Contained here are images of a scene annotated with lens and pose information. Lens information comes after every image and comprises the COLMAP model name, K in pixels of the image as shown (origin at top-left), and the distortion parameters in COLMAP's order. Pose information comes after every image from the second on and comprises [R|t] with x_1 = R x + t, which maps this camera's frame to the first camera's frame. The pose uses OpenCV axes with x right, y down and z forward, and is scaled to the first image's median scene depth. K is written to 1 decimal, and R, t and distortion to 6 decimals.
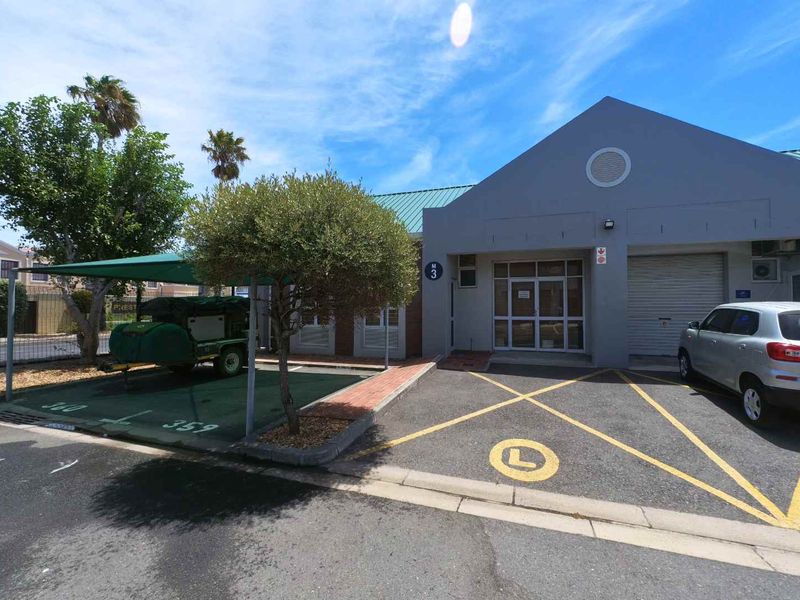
lens RADIAL K [[356.7, 0, 400.0], [0, 356.7, 300.0], [0, 0, 1]] dist [-0.000834, -0.000113]
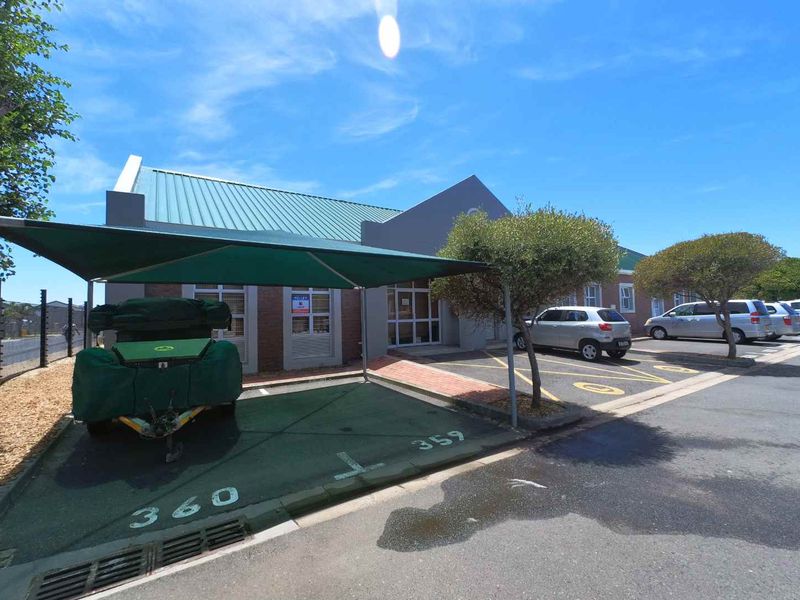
lens RADIAL K [[356.7, 0, 400.0], [0, 356.7, 300.0], [0, 0, 1]] dist [-0.000834, -0.000113]
pose [[0.615258, 0.016542, 0.788152, -1.342709], [0.003114, 0.999721, -0.023413, 0.014922], [-0.788320, 0.016859, 0.615035, 0.497925]]
